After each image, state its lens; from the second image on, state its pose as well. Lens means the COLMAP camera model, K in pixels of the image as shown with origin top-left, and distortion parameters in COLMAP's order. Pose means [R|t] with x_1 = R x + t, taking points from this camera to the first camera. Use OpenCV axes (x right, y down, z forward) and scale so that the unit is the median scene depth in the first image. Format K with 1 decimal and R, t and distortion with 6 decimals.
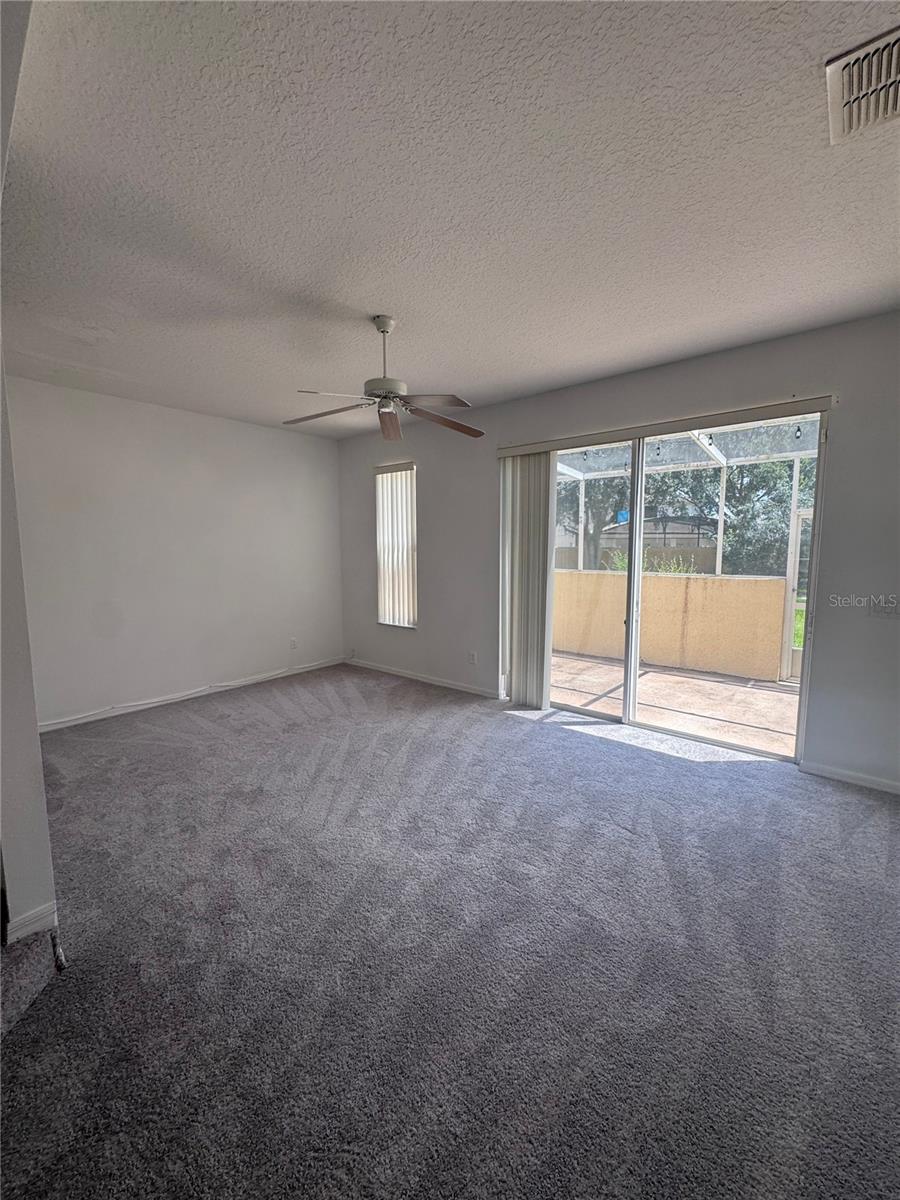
lens RADIAL K [[479.9, 0, 450.3], [0, 479.9, 599.0], [0, 0, 1]] dist [-0.003569, 0.000136]
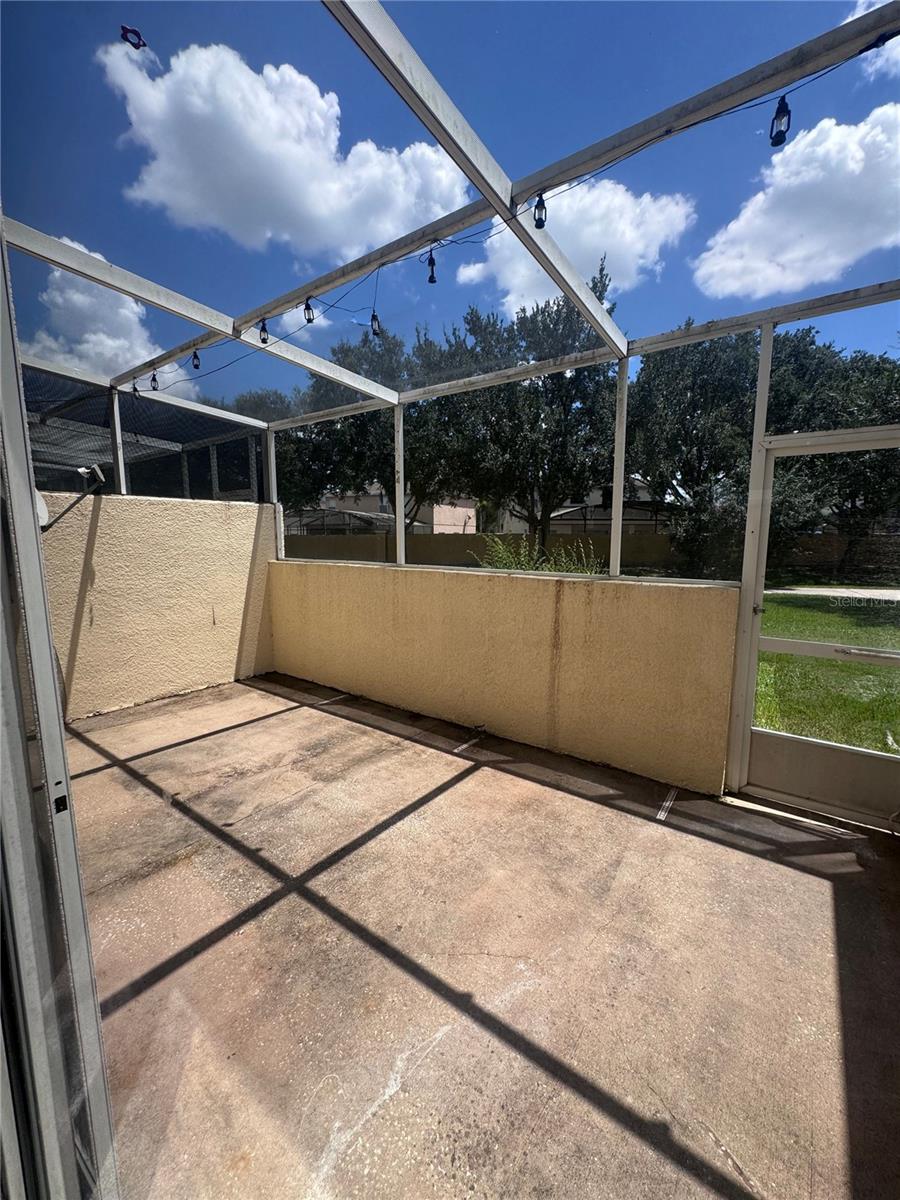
lens RADIAL K [[479.9, 0, 448.7], [0, 479.9, 600.9], [0, 0, 1]] dist [-0.003569, 0.000136]
pose [[0.998324, -0.005633, 0.057603, 0.350638], [0.003896, 0.999536, 0.030210, -0.039680], [-0.057747, -0.029935, 0.997882, 0.494971]]
